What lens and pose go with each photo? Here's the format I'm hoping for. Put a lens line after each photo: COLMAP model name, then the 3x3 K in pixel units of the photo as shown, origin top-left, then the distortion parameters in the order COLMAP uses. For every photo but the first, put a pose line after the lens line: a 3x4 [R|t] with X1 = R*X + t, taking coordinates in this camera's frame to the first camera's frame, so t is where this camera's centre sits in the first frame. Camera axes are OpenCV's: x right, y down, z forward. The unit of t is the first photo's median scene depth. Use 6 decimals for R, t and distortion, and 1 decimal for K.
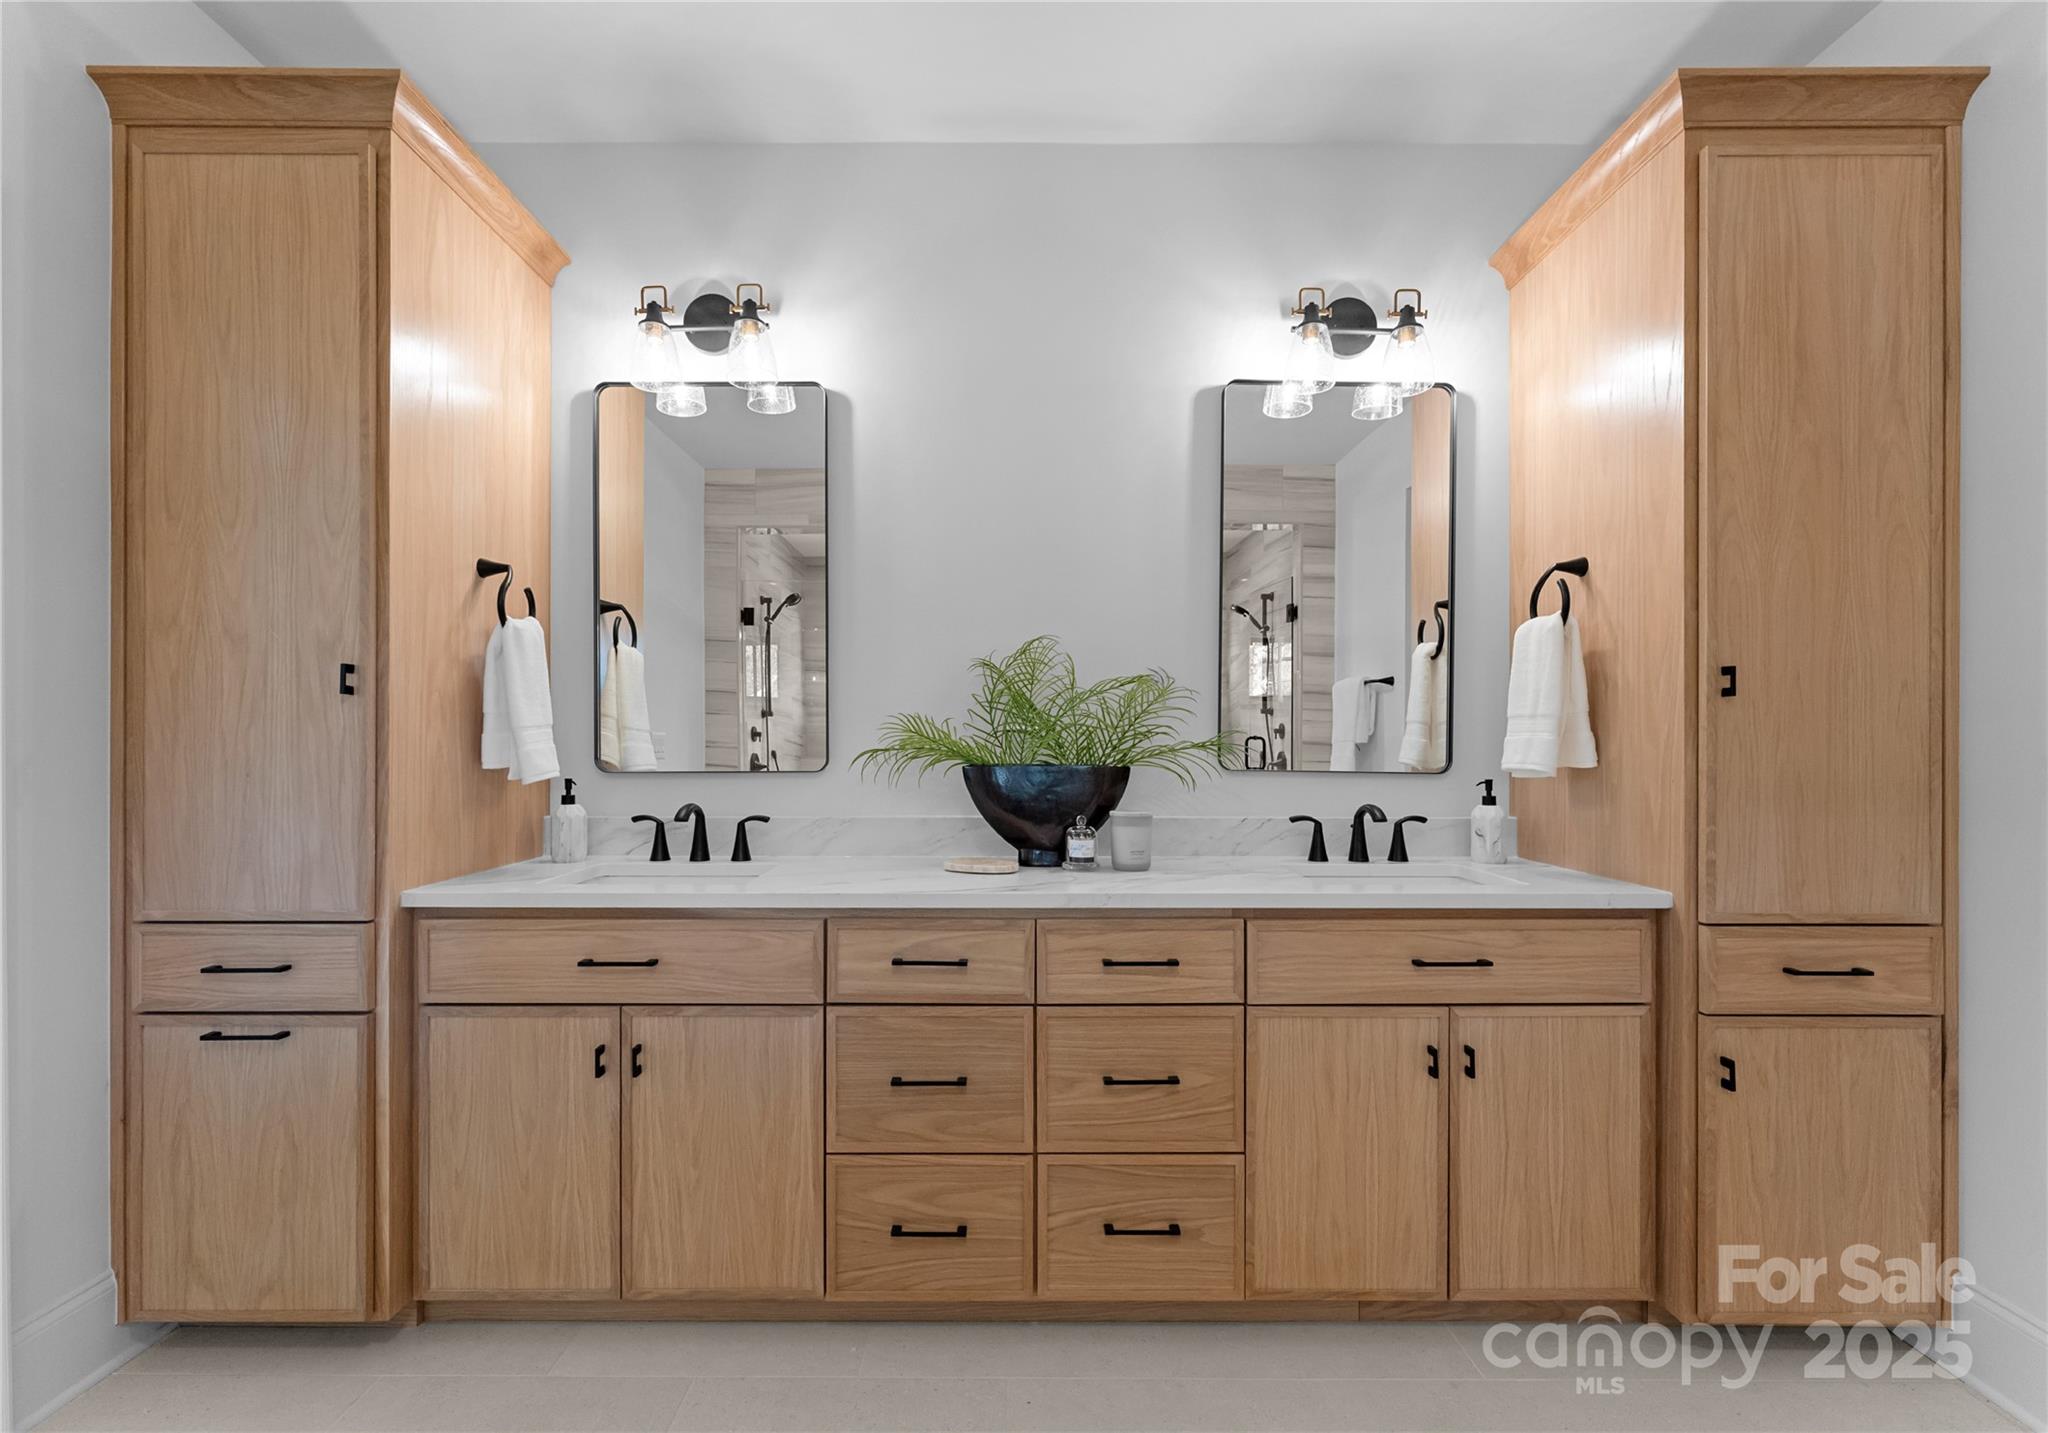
lens RADIAL K [[928.2, 0, 1022.2], [0, 928.2, 731.9], [0, 0, 1]] dist [-0.000688, -0.000547]
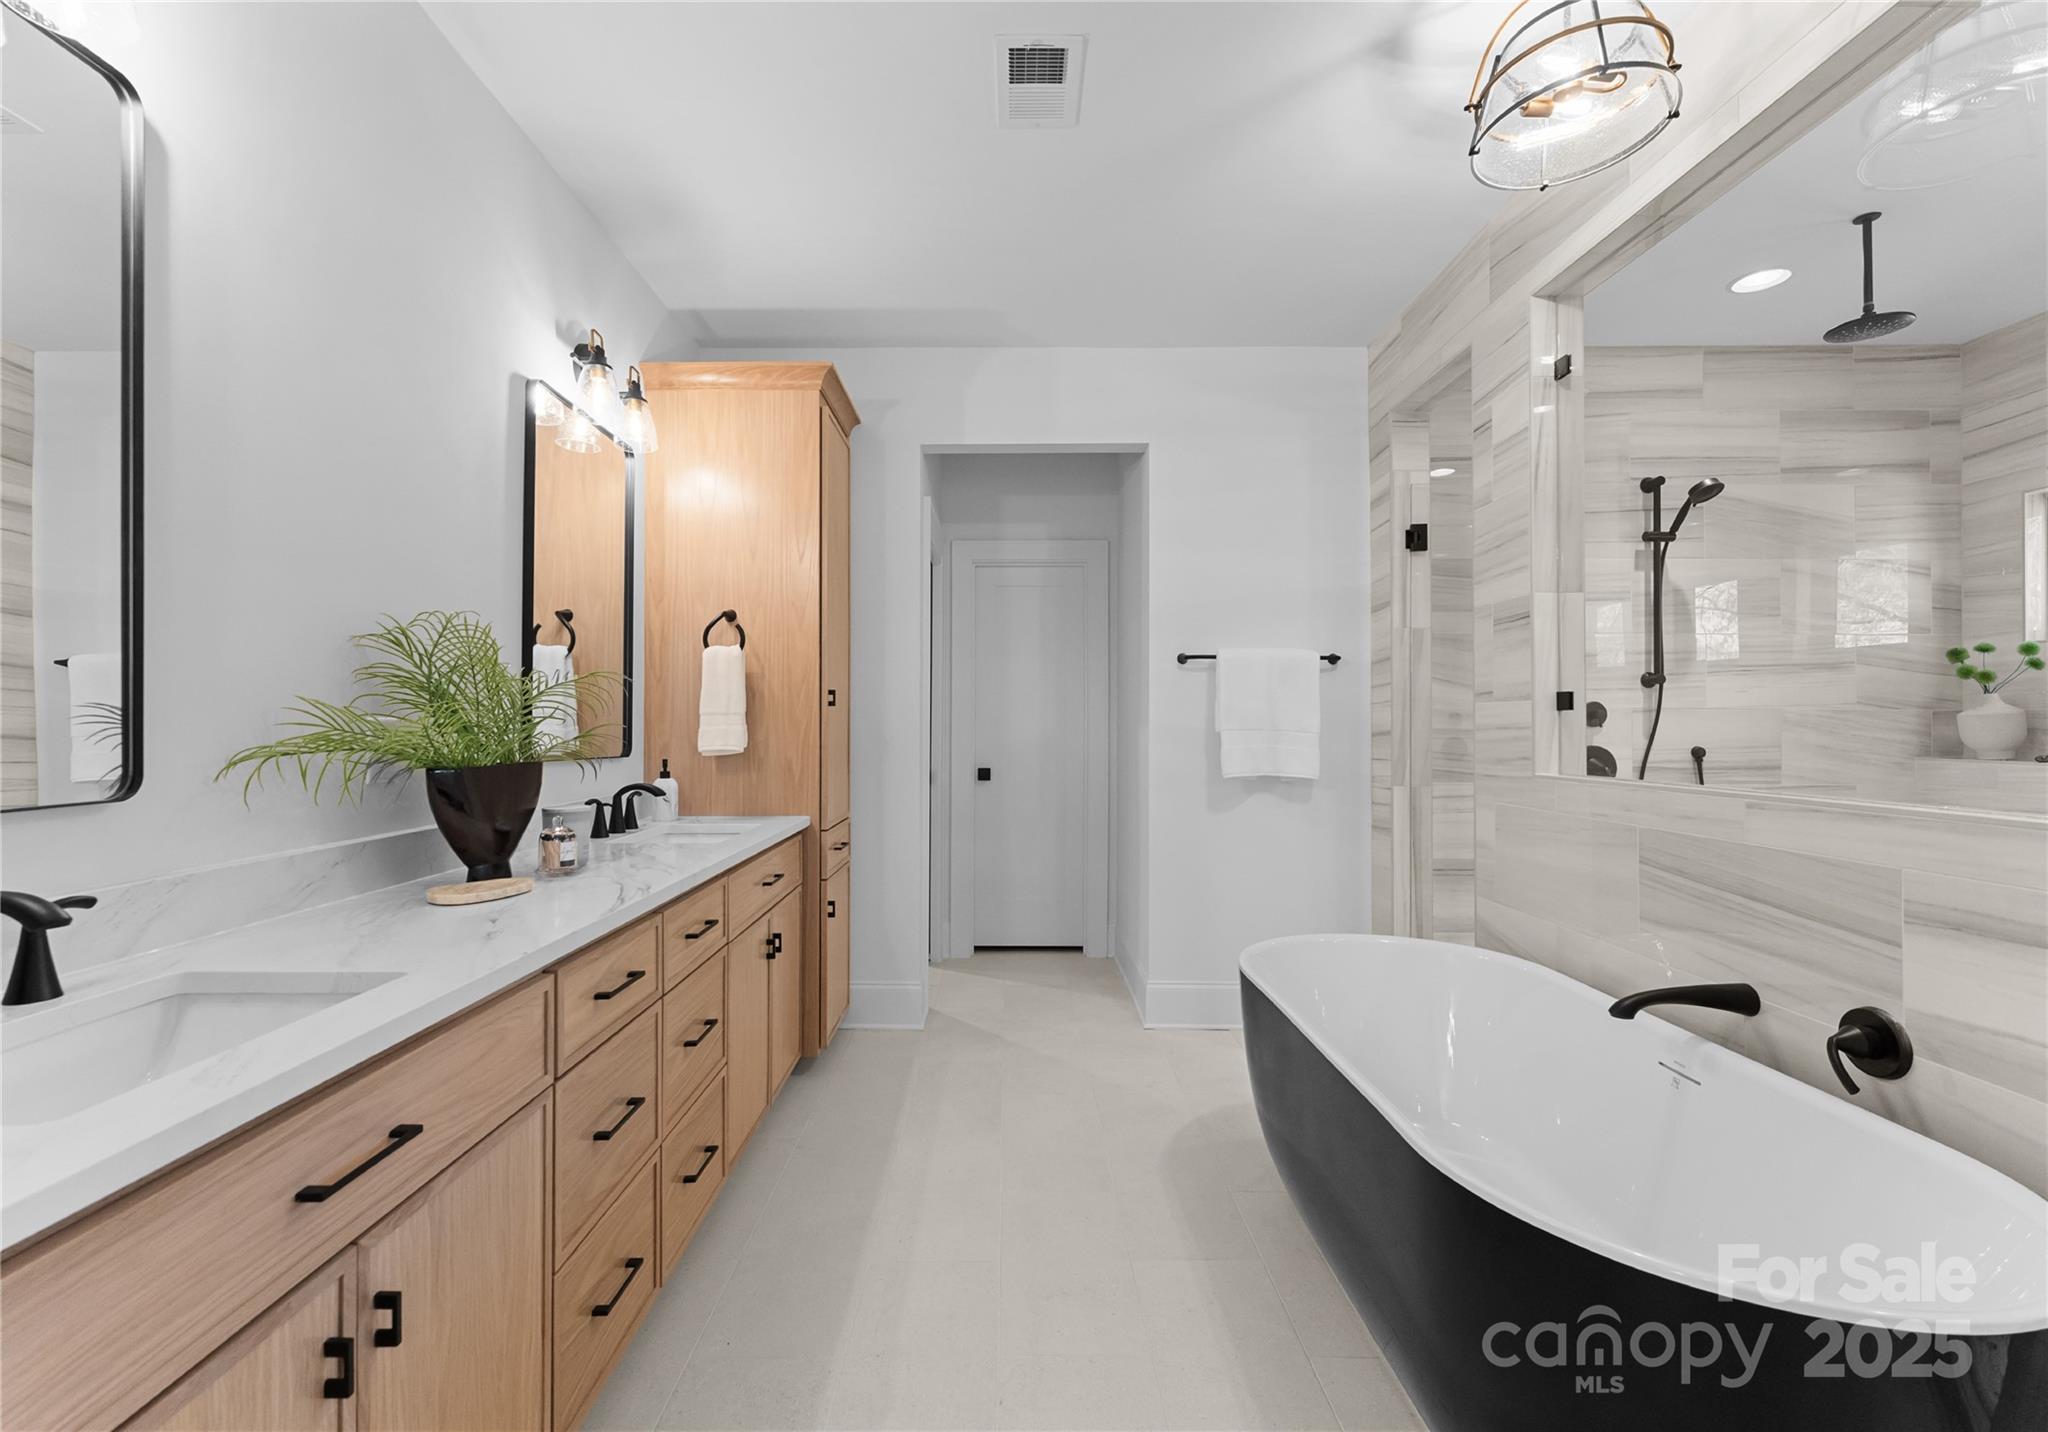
lens RADIAL K [[866.9, 0, 1023.6], [0, 866.9, 714.2], [0, 0, 1]] dist [0.001388, 0.000262]
pose [[-0.019876, 0.012323, 0.999727, -0.852199], [-0.006024, 0.999904, -0.012445, -0.002329], [-0.999784, -0.006270, -0.019799, 0.570322]]
